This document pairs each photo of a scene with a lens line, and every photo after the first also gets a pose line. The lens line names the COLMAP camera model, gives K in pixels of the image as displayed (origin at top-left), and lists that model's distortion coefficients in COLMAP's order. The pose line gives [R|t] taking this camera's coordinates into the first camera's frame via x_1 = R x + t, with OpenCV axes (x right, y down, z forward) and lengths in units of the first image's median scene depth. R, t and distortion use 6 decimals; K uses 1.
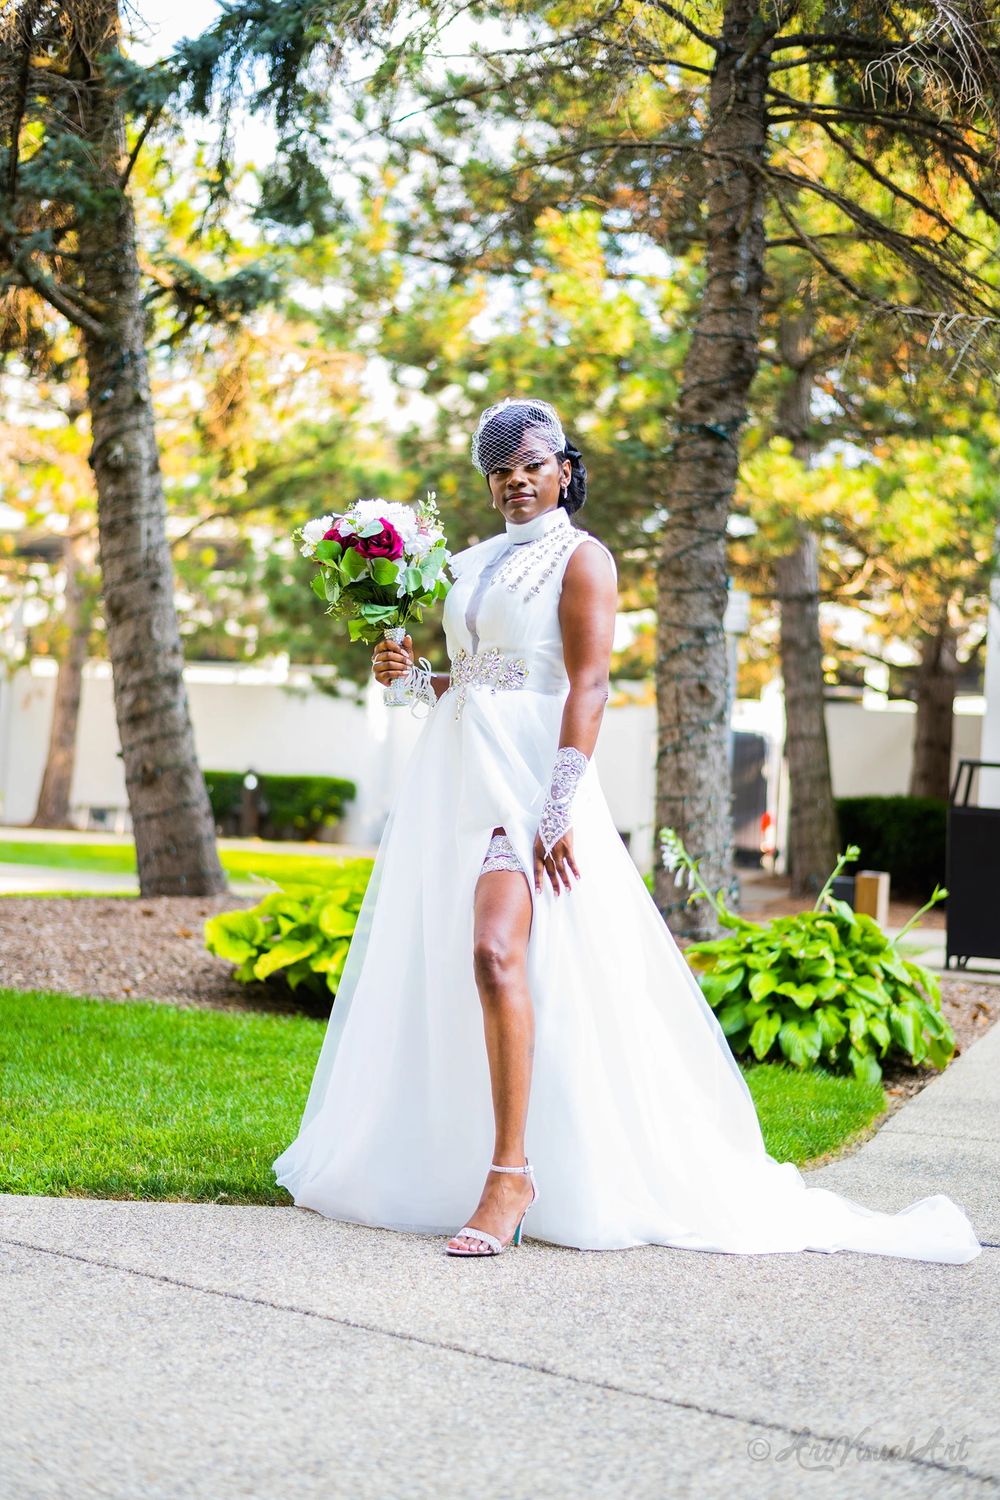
lens RADIAL K [[2164.8, 0, 469.0], [0, 2164.8, 725.6], [0, 0, 1]] dist [0.014778, -0.024074]
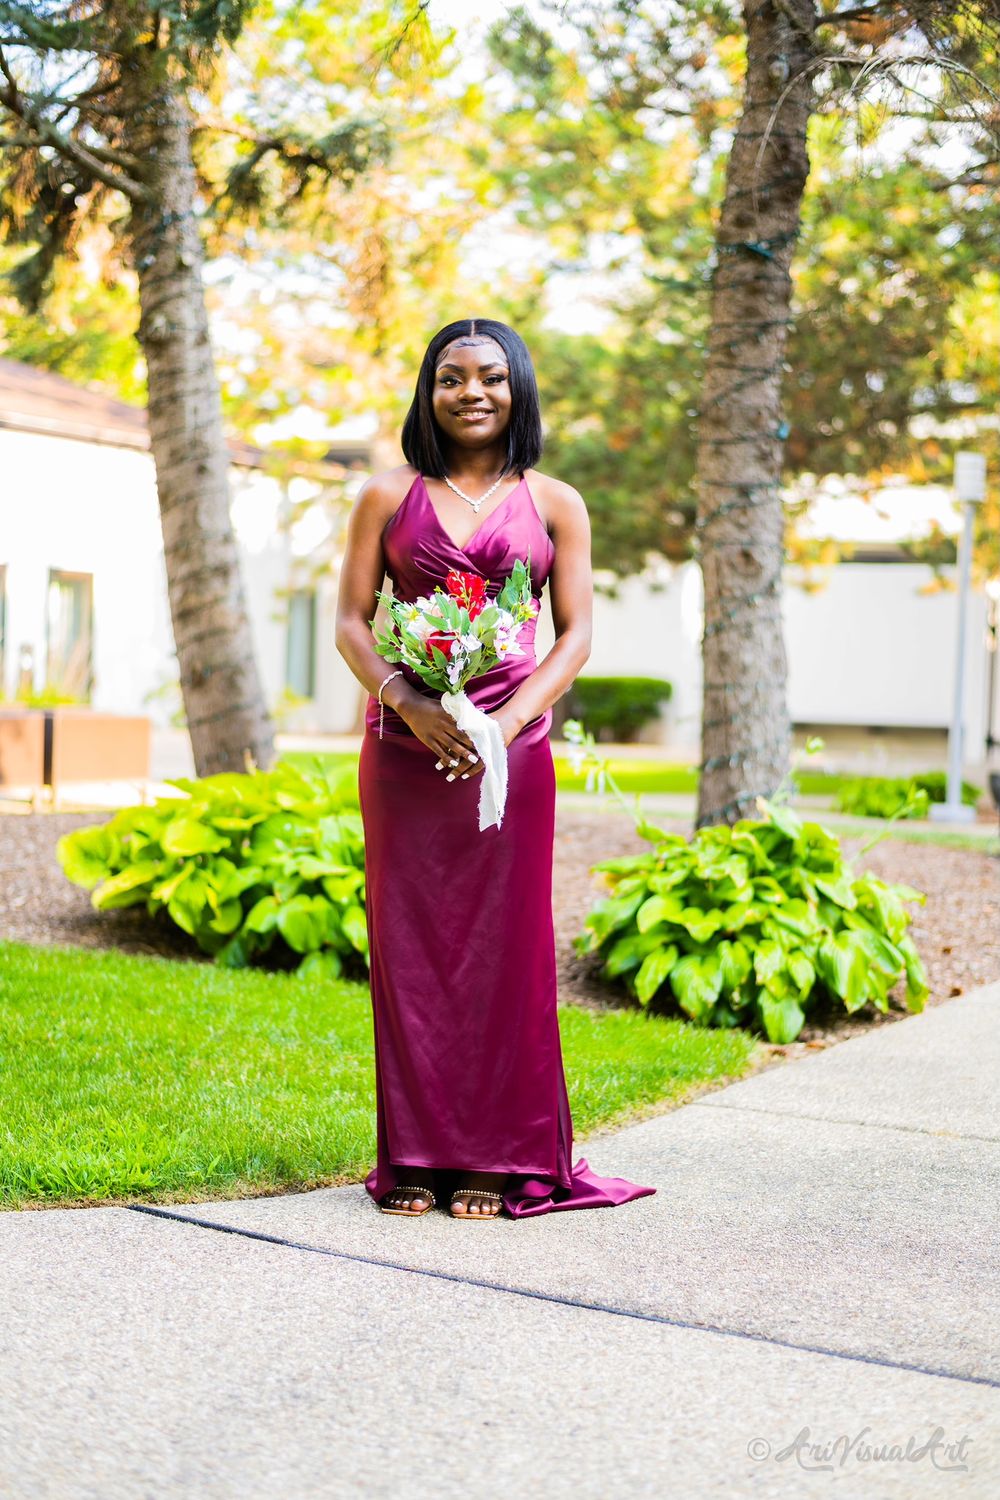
lens RADIAL K [[2164.8, 0, 469.0], [0, 2164.8, 725.6], [0, 0, 1]] dist [0.014778, -0.024074]
pose [[0.979649, -0.021490, -0.199563, 0.168816], [0.030413, 0.998665, 0.041753, 0.010413], [0.198399, -0.046973, 0.978995, 0.144035]]
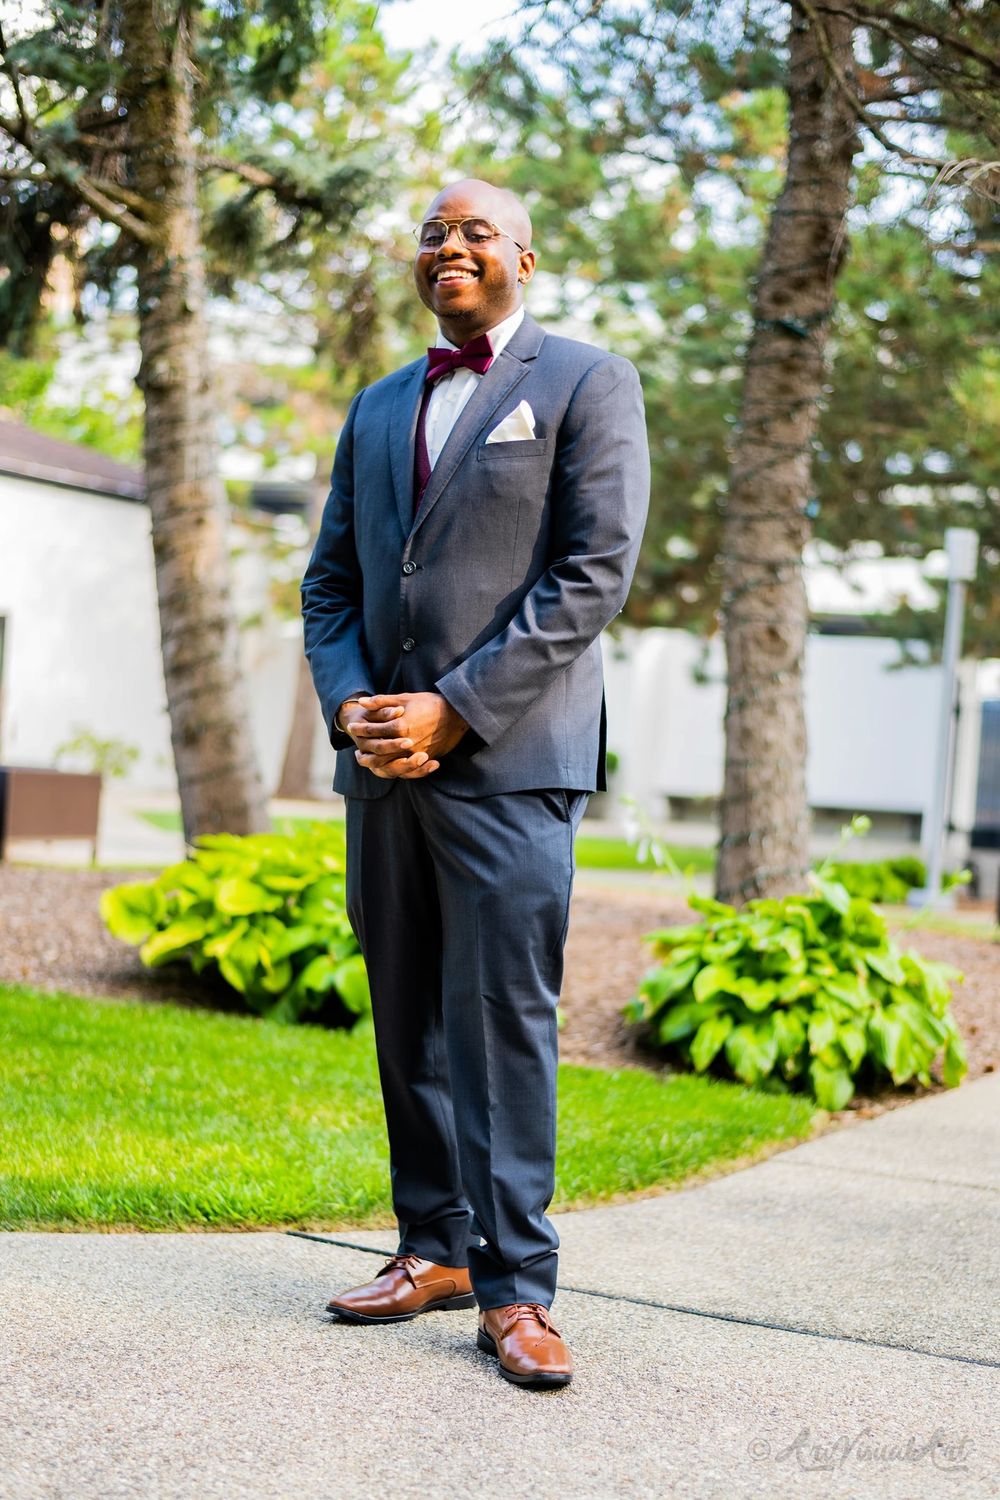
lens RADIAL K [[2345.1, 0, 496.7], [0, 2345.1, 788.4], [0, 0, 1]] dist [0.025445, -0.054096]
pose [[0.989271, 0.010644, -0.145702, 0.135139], [-0.004893, 0.999197, 0.039773, 0.007562], [0.146008, -0.038633, 0.988529, 0.072921]]
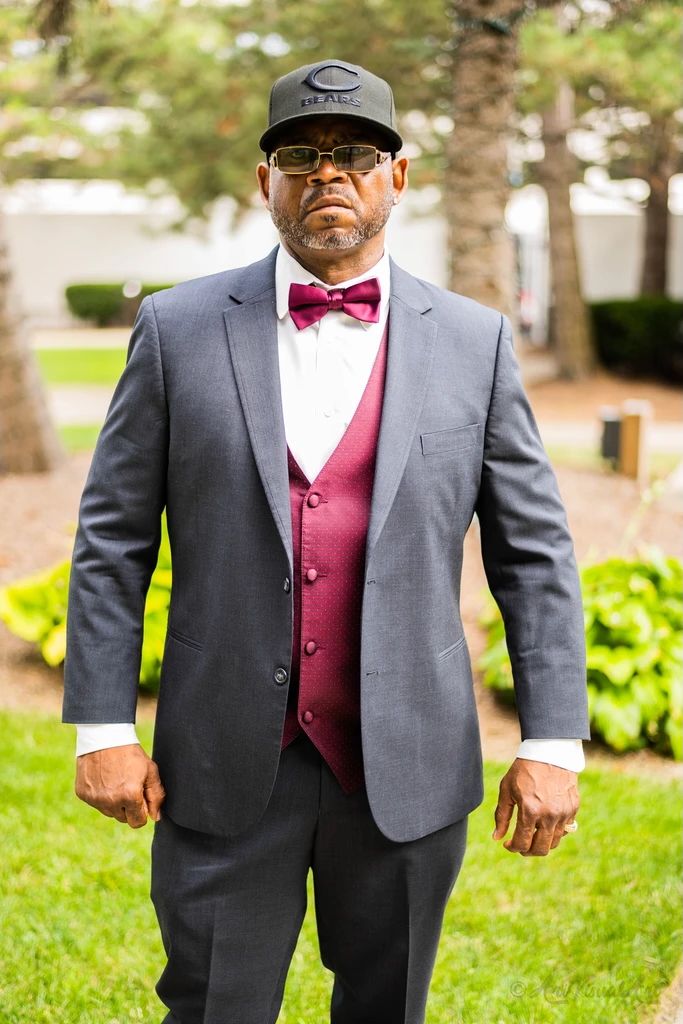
lens RADIAL K [[1501.8, 0, 308.2], [0, 1501.8, 508.4], [0, 0, 1]] dist [-0.006106, 0.039562]
pose [[0.998660, -0.051166, -0.007752, 0.020006], [0.051690, 0.979088, 0.196762, -0.057982], [-0.002477, -0.196899, 0.980421, 0.269949]]
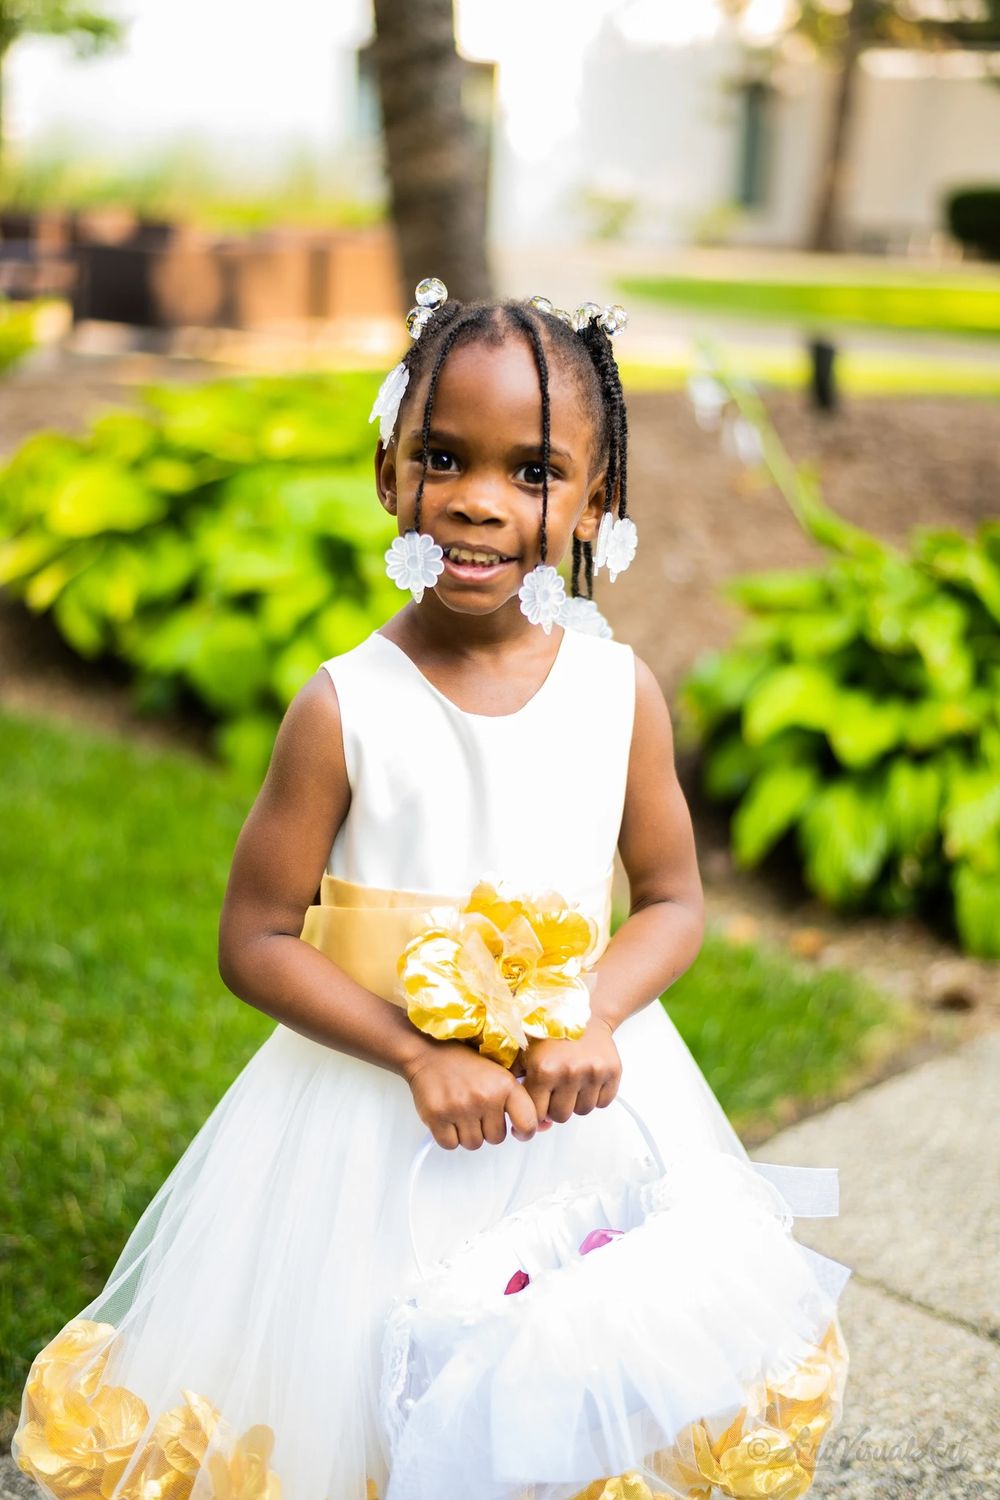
lens RADIAL K [[2199.9, 0, 451.2], [0, 2199.9, 744.8], [0, 0, 1]] dist [-0.006106, 0.039562]
pose [[0.907537, 0.093612, -0.409406, 0.191029], [0.019372, 0.964473, 0.263470, 0.005310], [0.419525, -0.247040, 0.873481, 0.416795]]
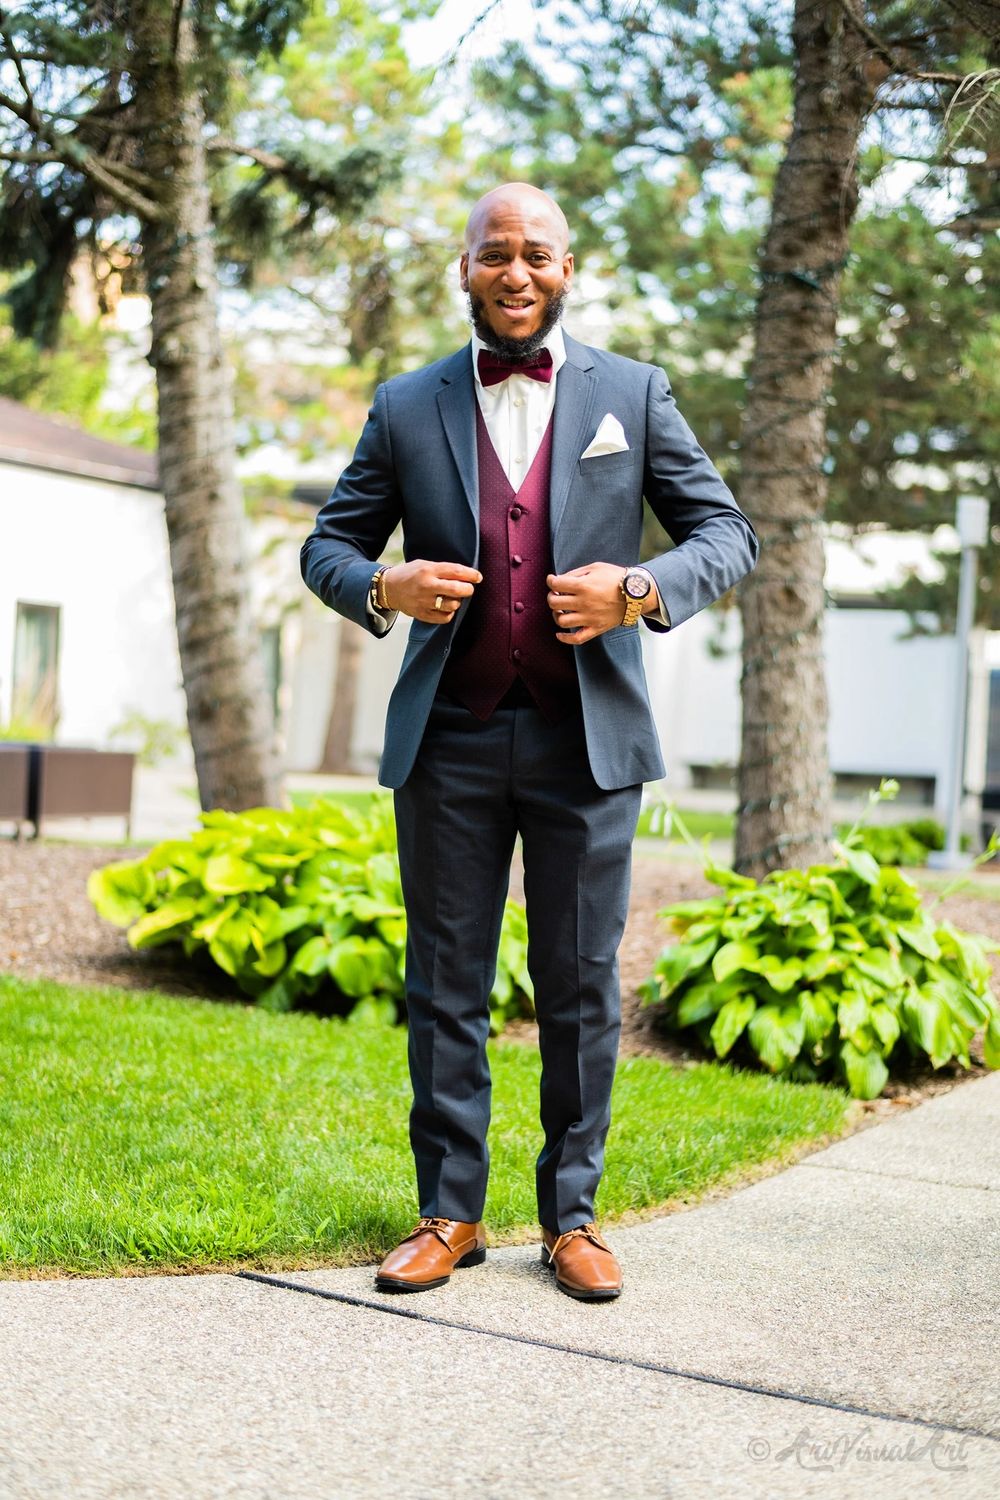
lens RADIAL K [[2164.8, 0, 469.0], [0, 2164.8, 725.6], [0, 0, 1]] dist [0.014778, -0.024074]
pose [[0.984498, -0.009449, -0.175141, 0.131323], [0.013608, 0.999653, 0.022564, 0.012975], [0.174867, -0.024598, 0.984285, 0.165137]]
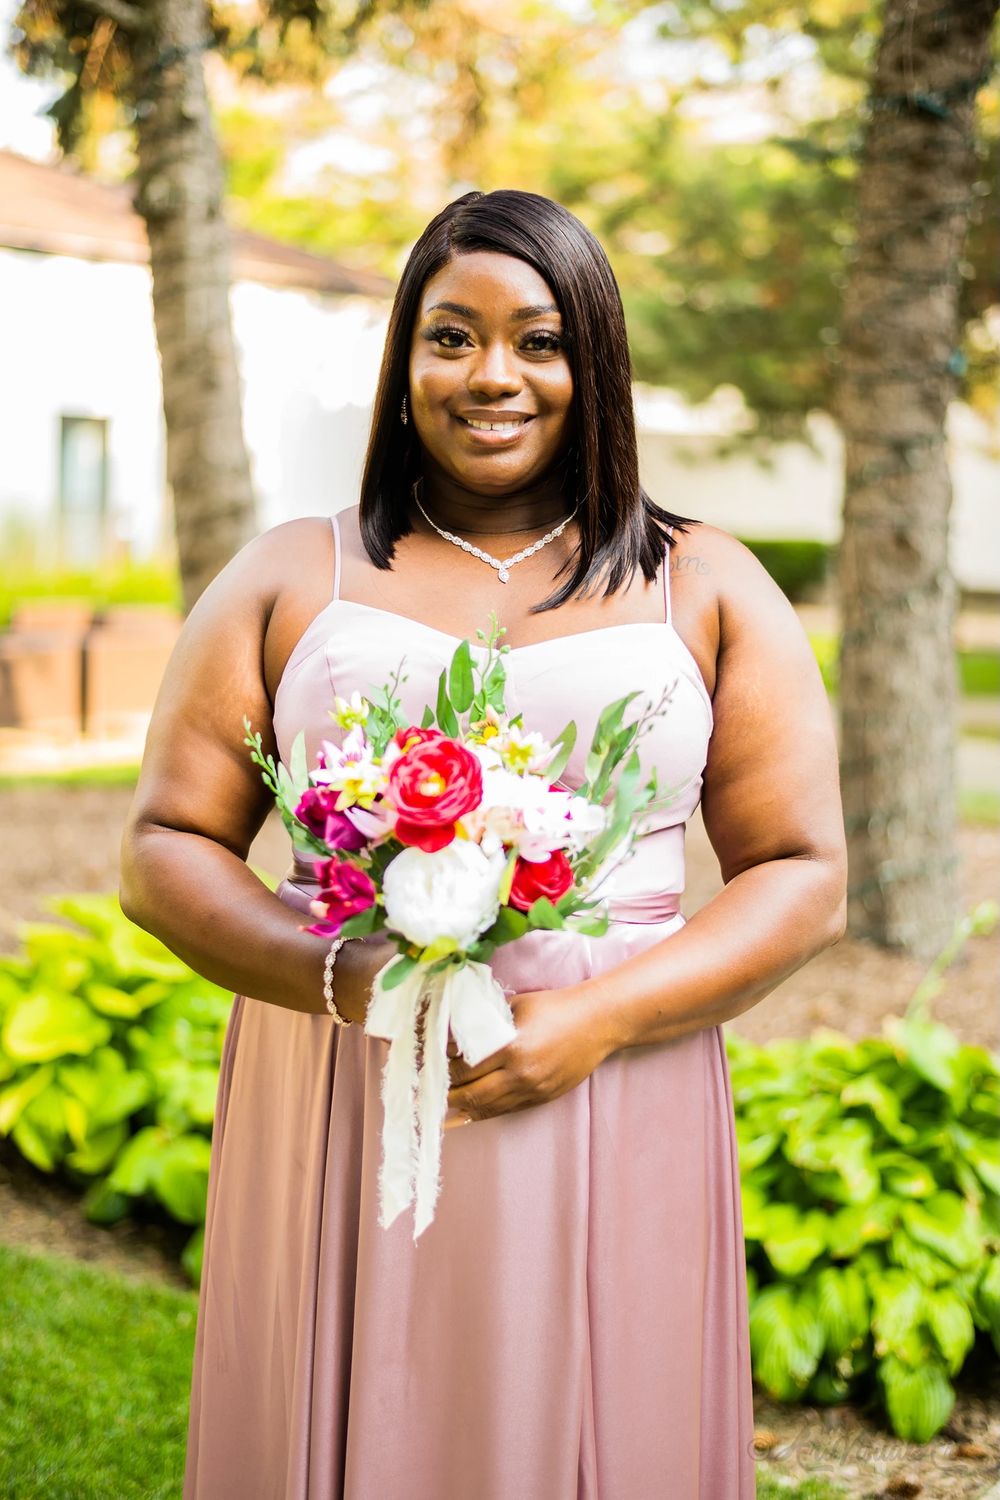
lens RADIAL K [[2199.9, 0, 451.2], [0, 2199.9, 744.8], [0, 0, 1]] dist [-0.006106, 0.039562]
pose [[0.959043, 0.009579, -0.283097, 0.161911], [0.028914, 0.990897, 0.131479, -0.045081], [0.281780, -0.134280, 0.950036, 0.366063]]
